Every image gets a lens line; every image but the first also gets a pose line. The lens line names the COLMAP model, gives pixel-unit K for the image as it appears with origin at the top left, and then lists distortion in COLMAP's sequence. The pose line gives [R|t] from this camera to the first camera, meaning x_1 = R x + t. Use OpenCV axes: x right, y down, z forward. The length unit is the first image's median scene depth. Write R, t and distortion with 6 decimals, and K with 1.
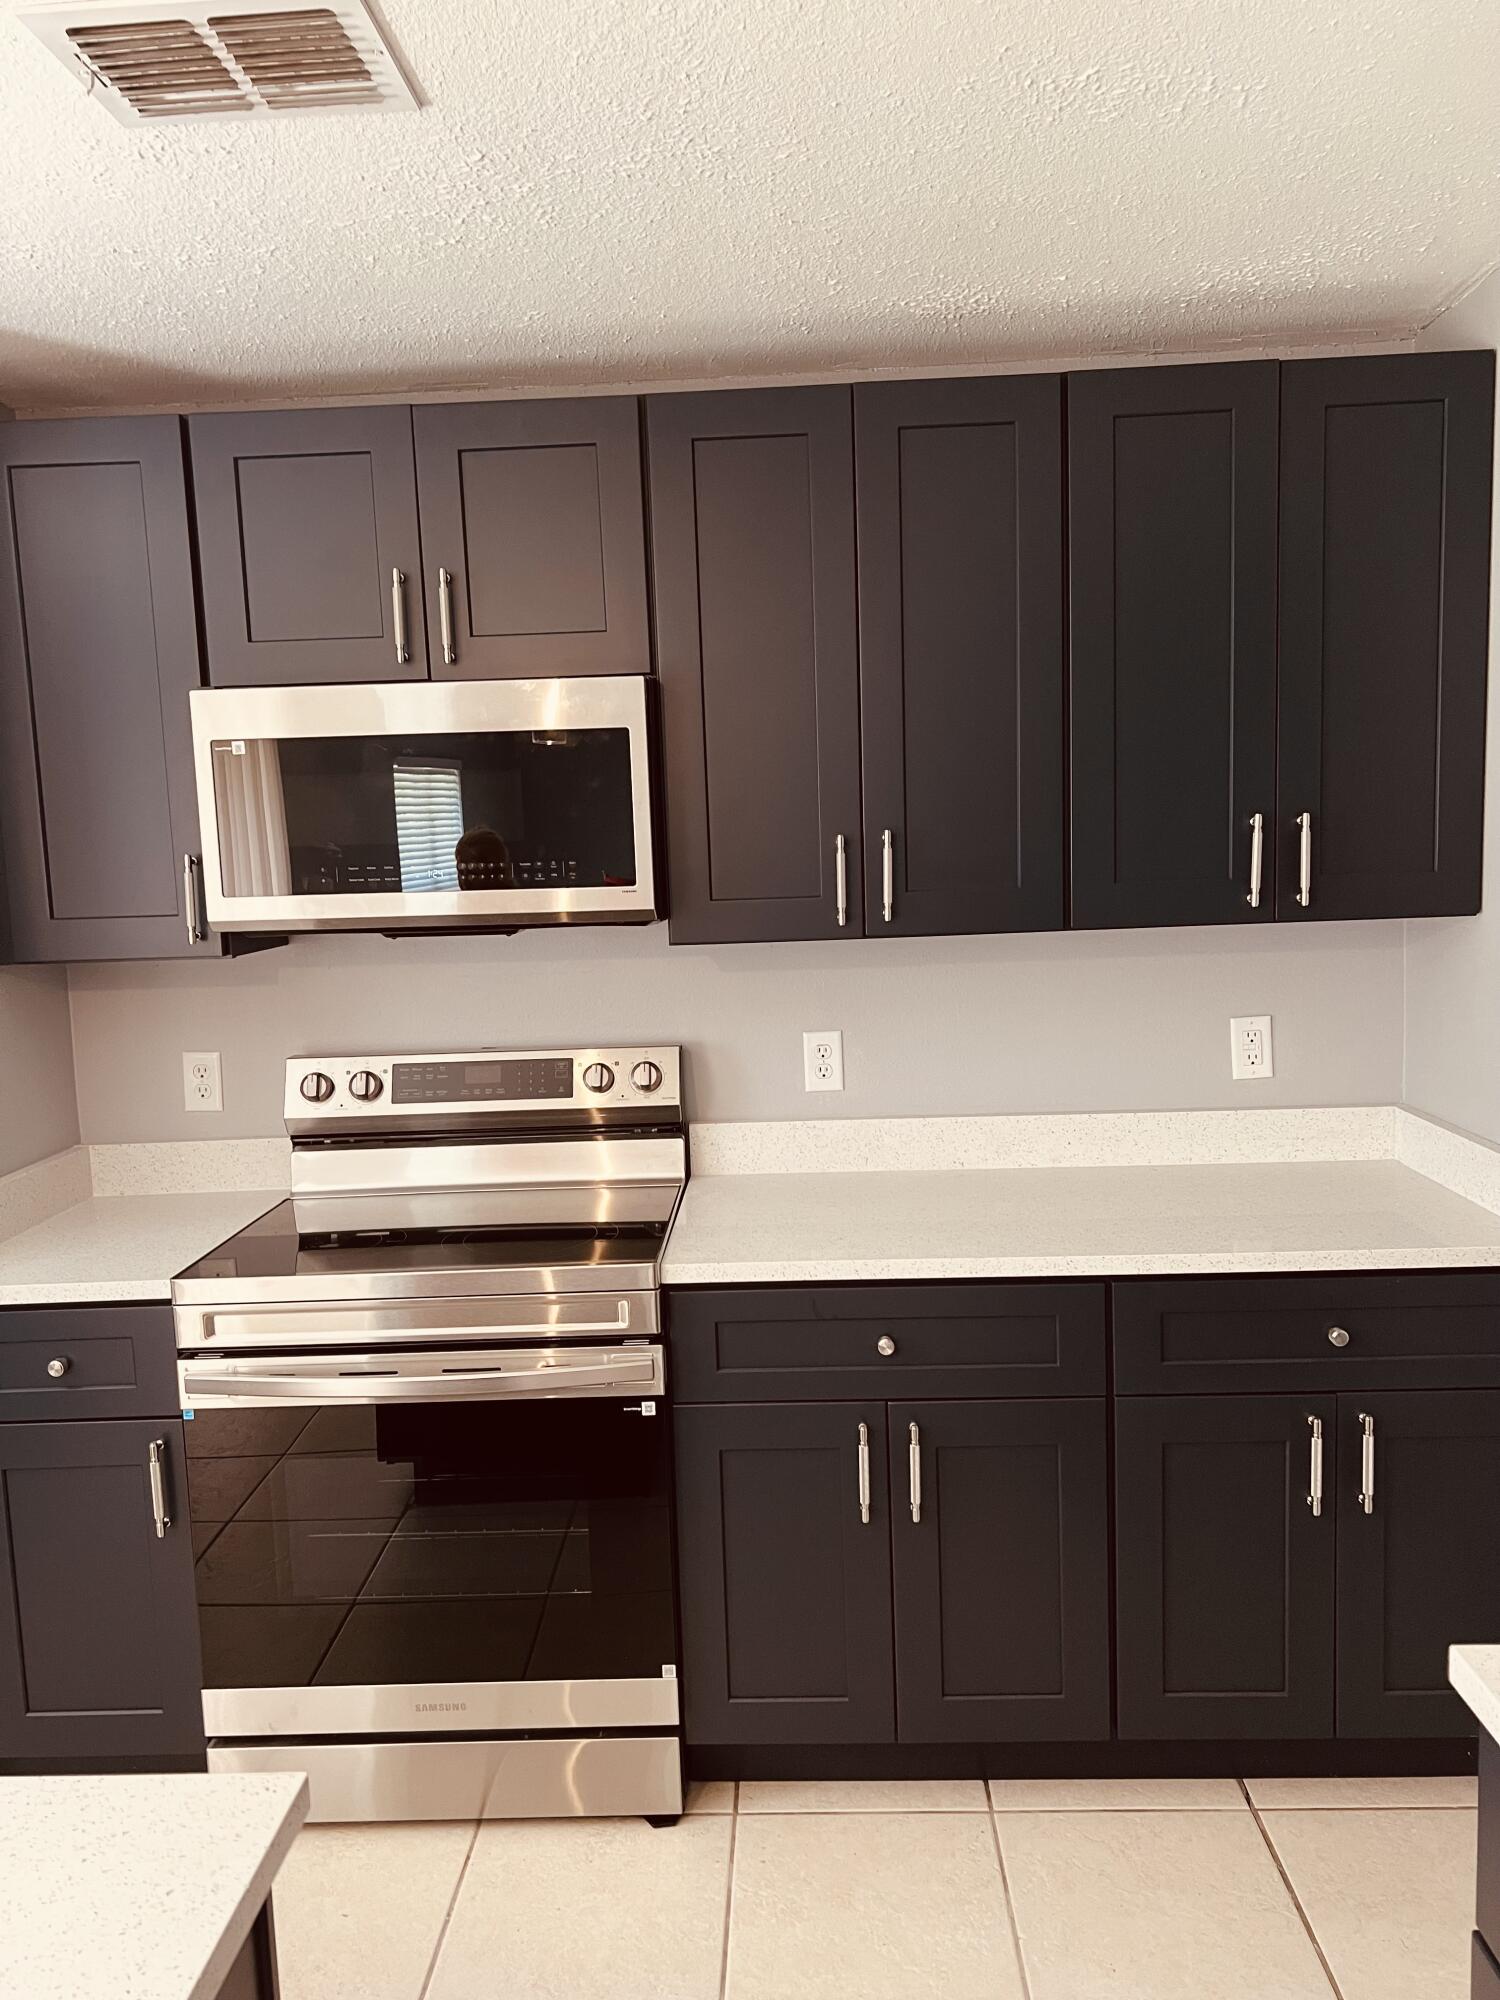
lens RADIAL K [[1507.9, 0, 746.5], [0, 1507.9, 1011.2], [0, 0, 1]] dist [0.061722, -0.068519]
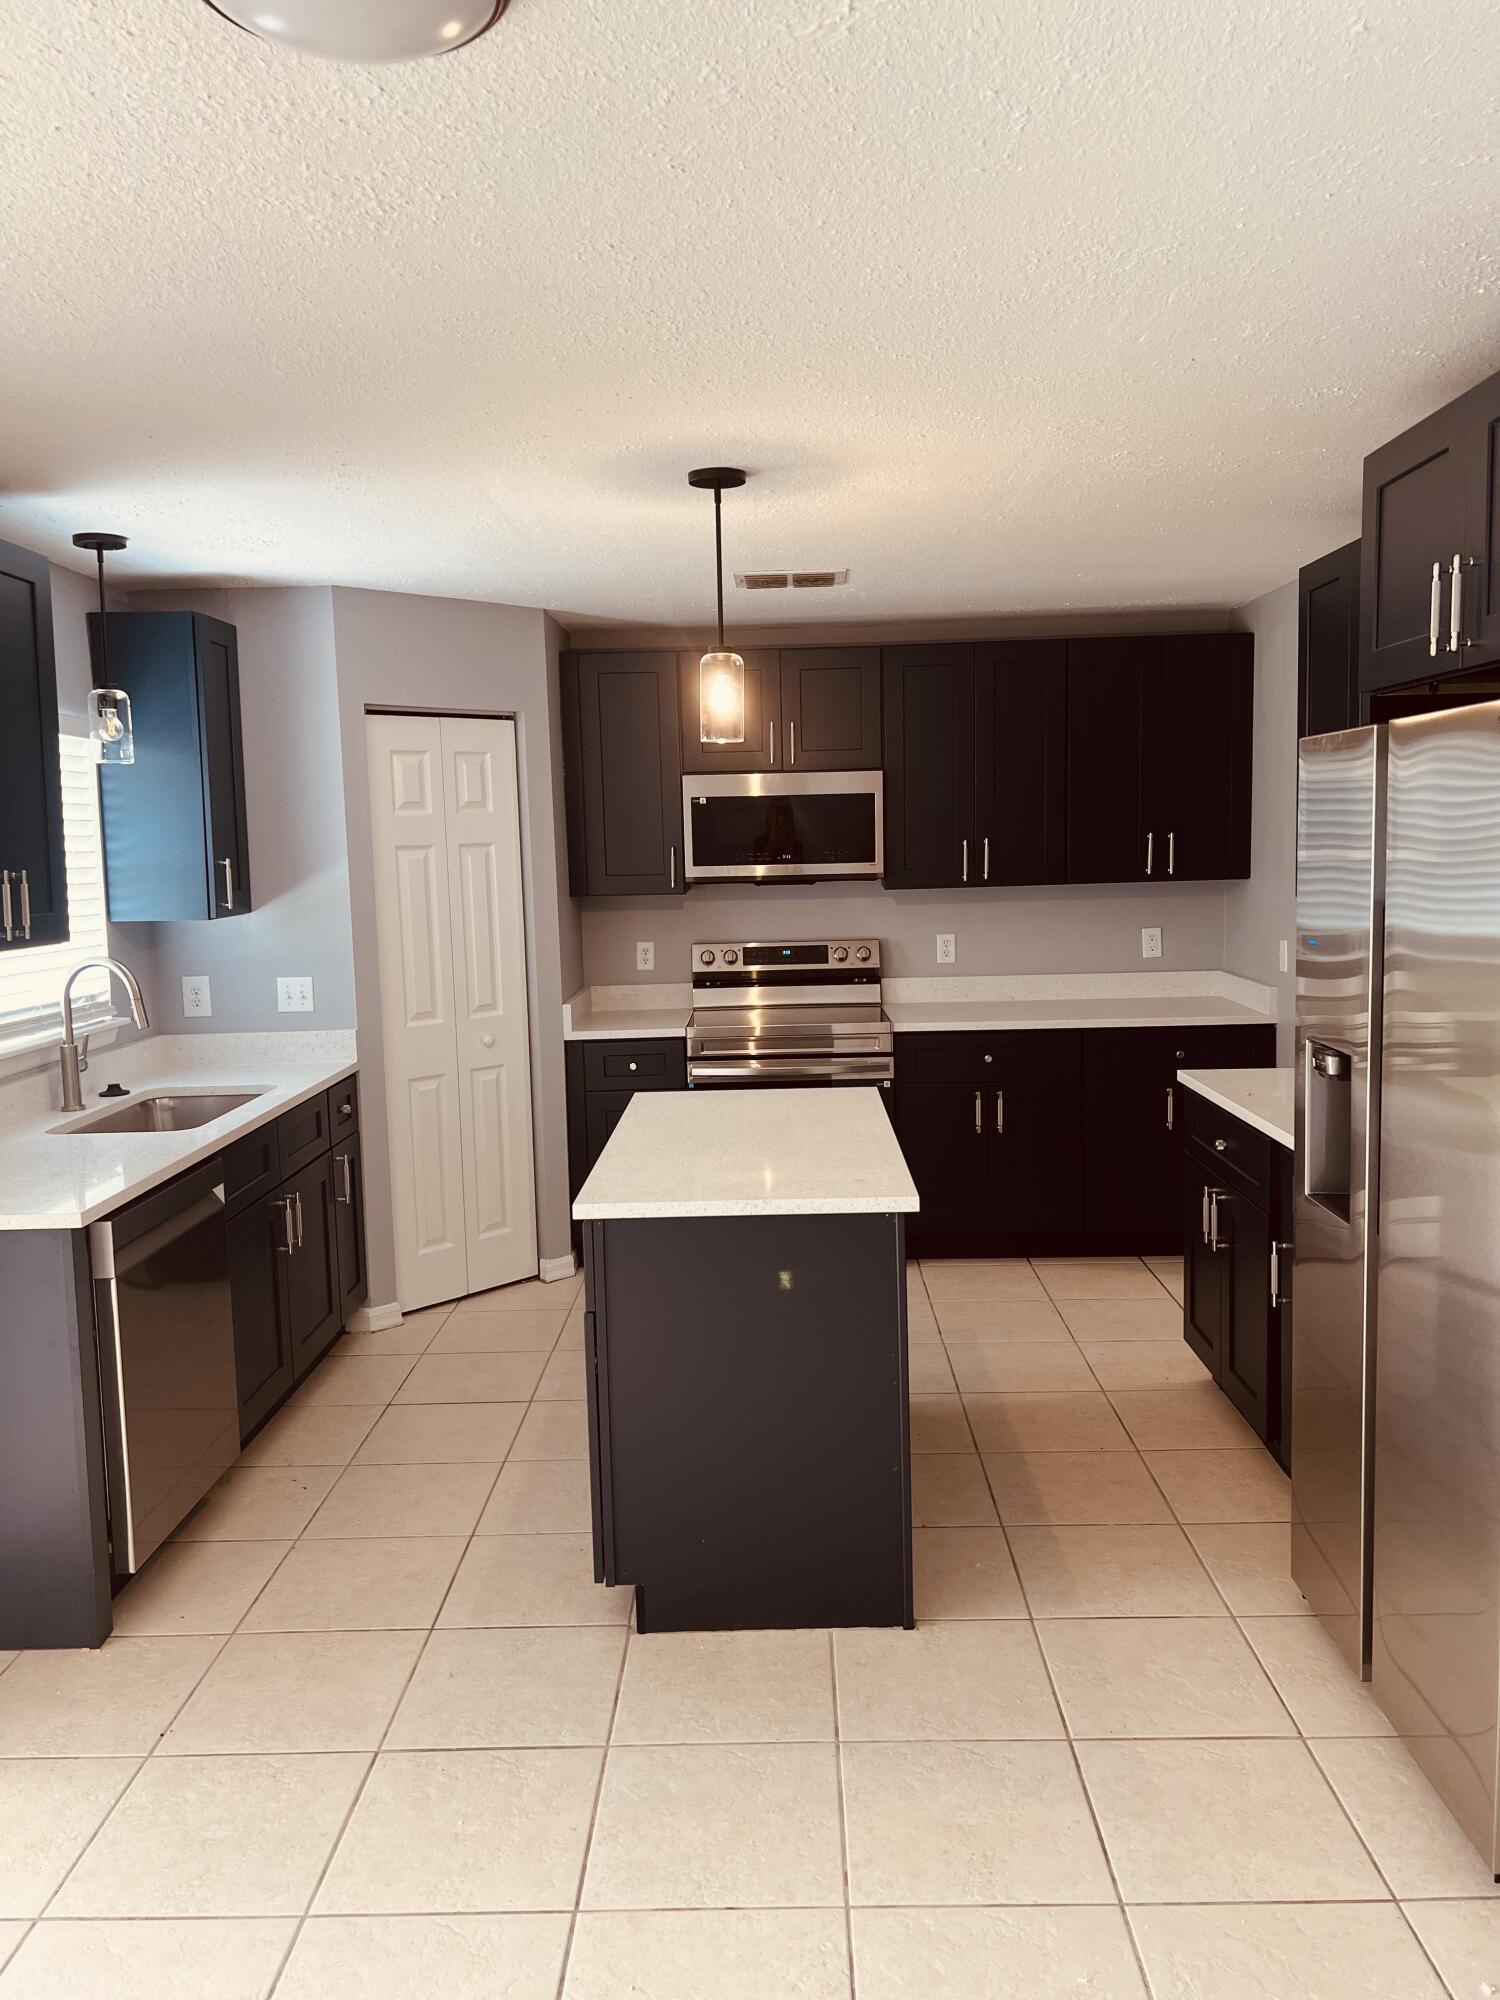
lens RADIAL K [[1507.9, 0, 727.9], [0, 1507.9, 993.9], [0, 0, 1]] dist [0.061722, -0.068519]
pose [[0.999939, 0.008142, 0.007482, -0.271182], [-0.008139, 0.999967, -0.000352, 0.101631], [-0.007485, 0.000291, 0.999972, -1.102874]]
